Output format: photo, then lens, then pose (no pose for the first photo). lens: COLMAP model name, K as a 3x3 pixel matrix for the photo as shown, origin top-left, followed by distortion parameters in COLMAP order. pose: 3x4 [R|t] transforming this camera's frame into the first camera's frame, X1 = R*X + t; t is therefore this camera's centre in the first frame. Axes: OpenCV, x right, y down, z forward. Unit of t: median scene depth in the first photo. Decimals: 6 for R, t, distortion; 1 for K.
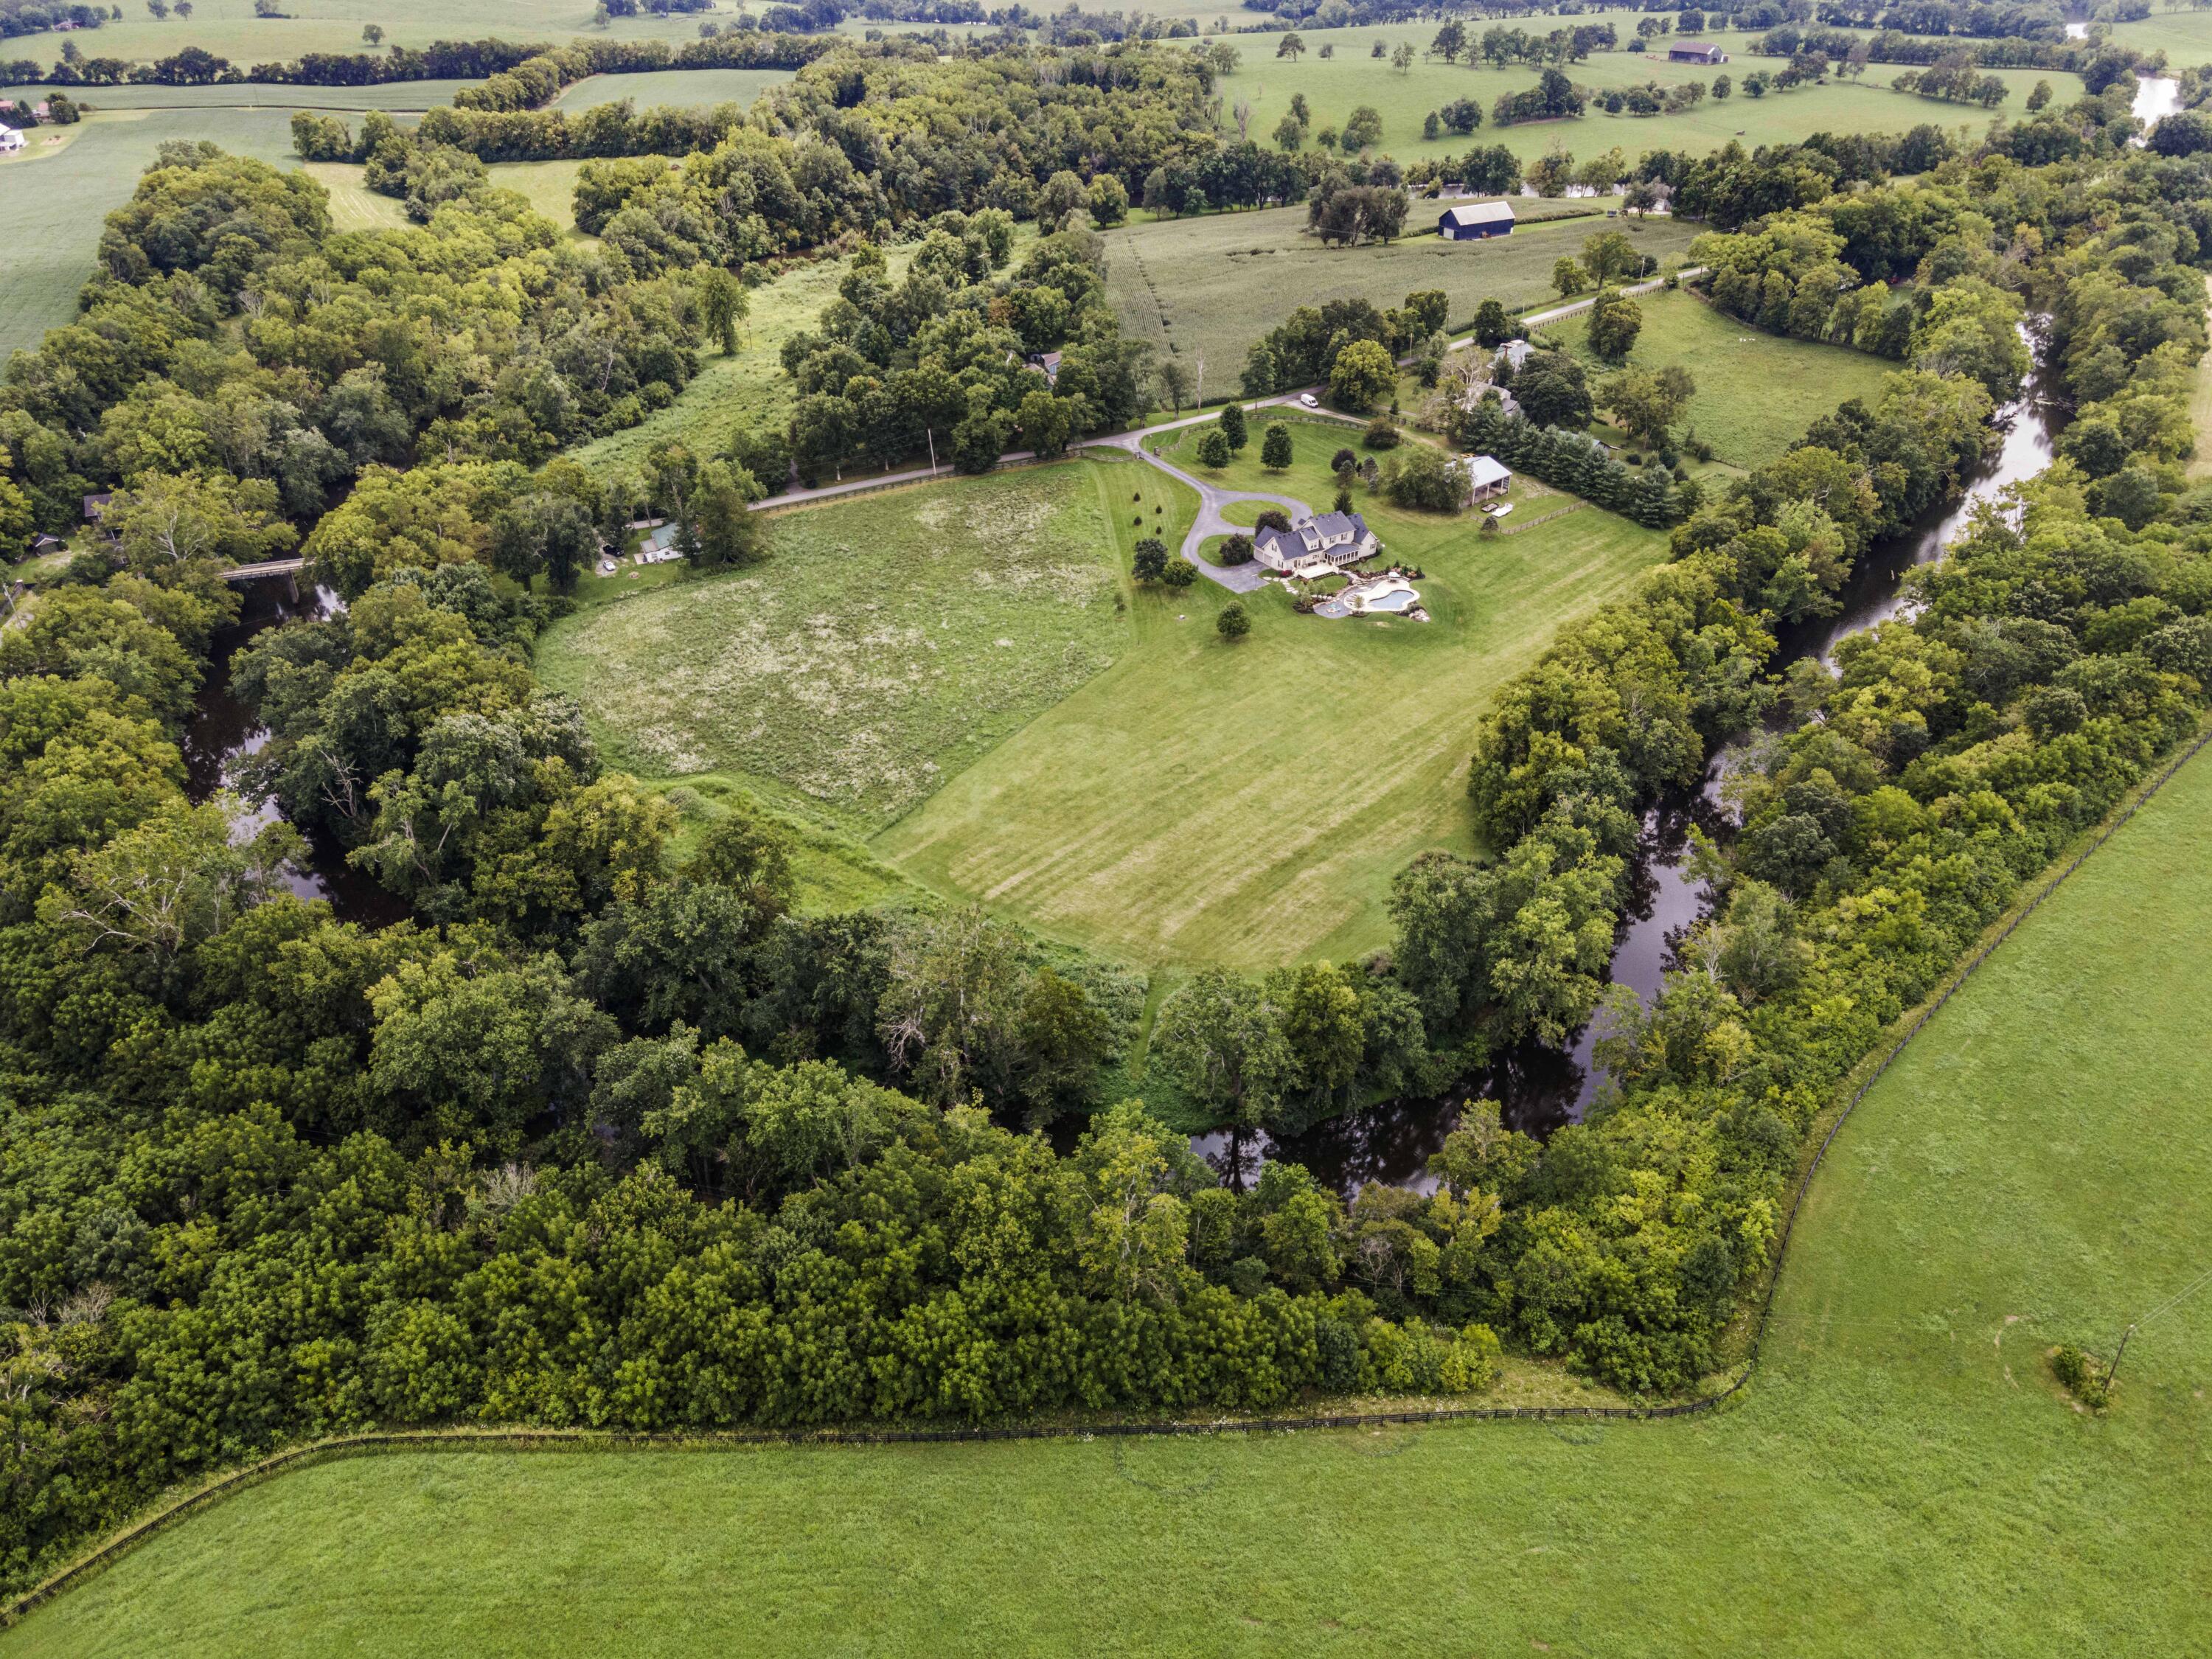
lens RADIAL K [[1580.4, 0, 1121.6], [0, 1580.4, 834.4], [0, 0, 1]] dist [0.041159, 0.000535]
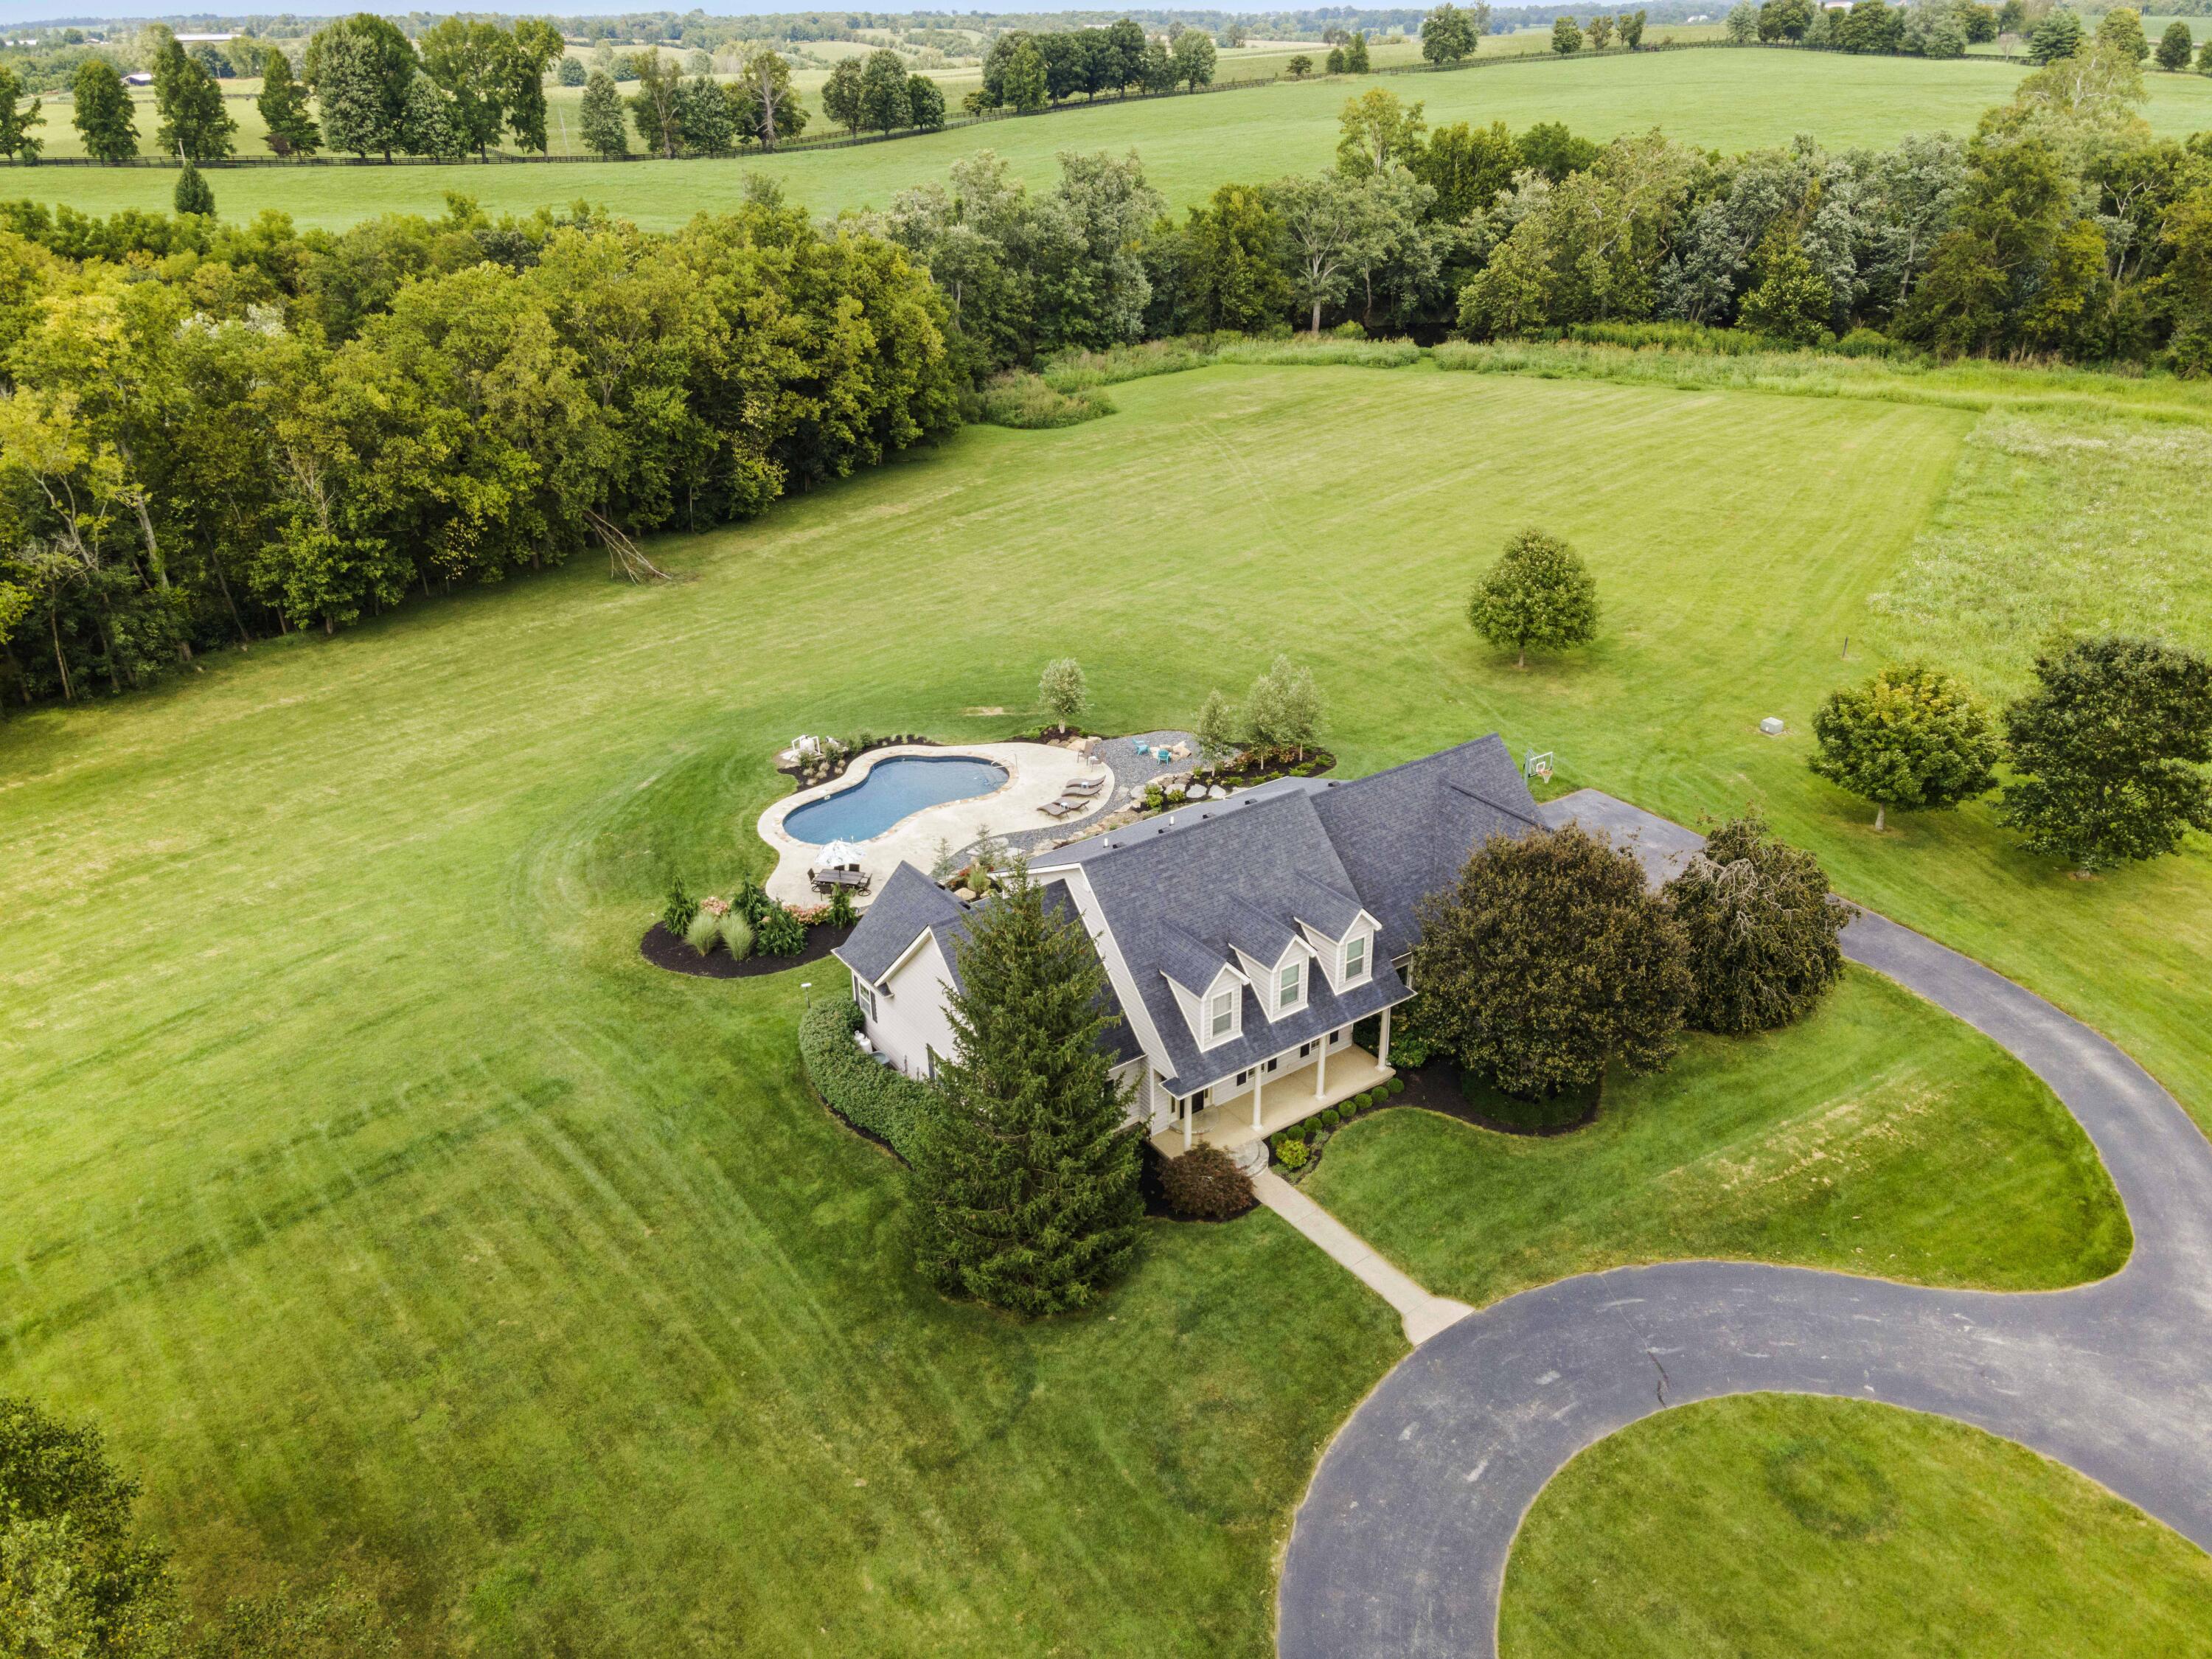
lens RADIAL K [[1592.0, 0, 1123.3], [0, 1592.0, 826.3], [0, 0, 1]] dist [0.007271, 0.078857]
pose [[-0.999571, 0.026067, -0.013317, 0.144934], [0.002141, 0.518836, 0.854871, -0.346446], [0.029193, 0.854476, -0.518670, 1.142334]]
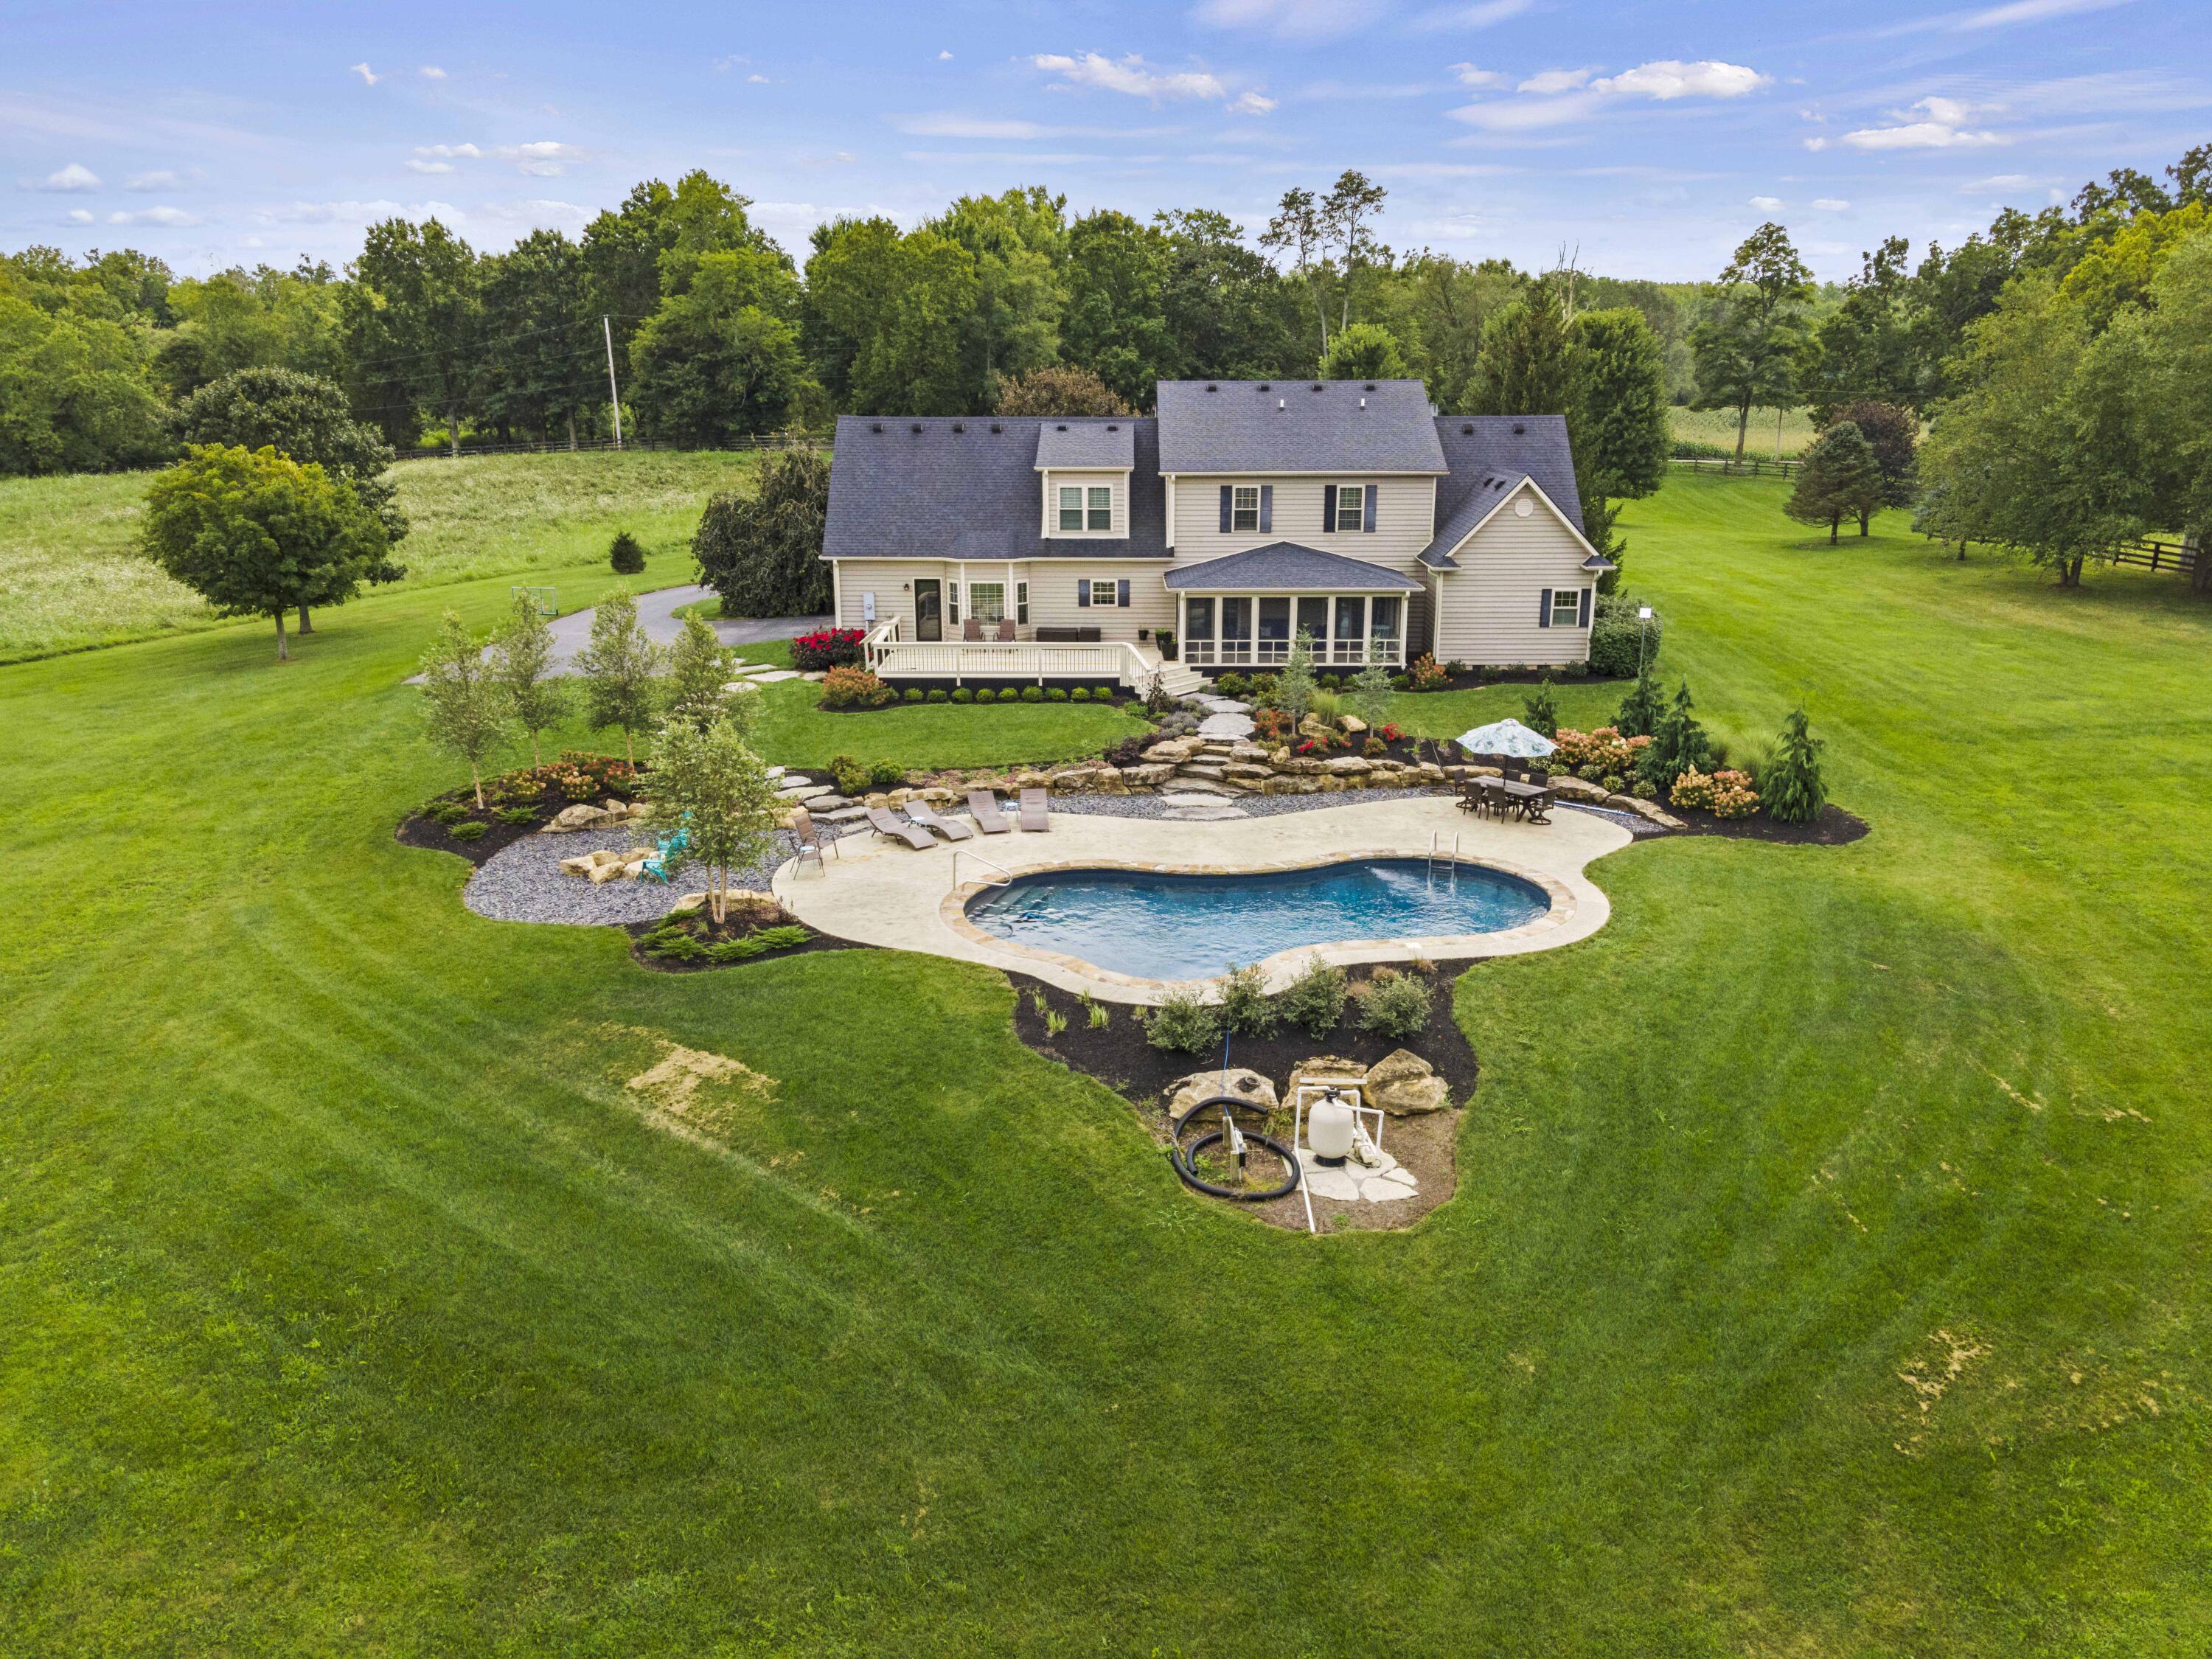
lens RADIAL K [[1579.5, 0, 1120.0], [0, 1579.5, 858.2], [0, 0, 1]] dist [0.024907, -0.001677]
pose [[0.825428, 0.171382, -0.537864, 0.219136], [-0.301747, 0.939210, -0.163809, -0.135346], [0.477093, 0.297512, 0.826964, 0.932905]]
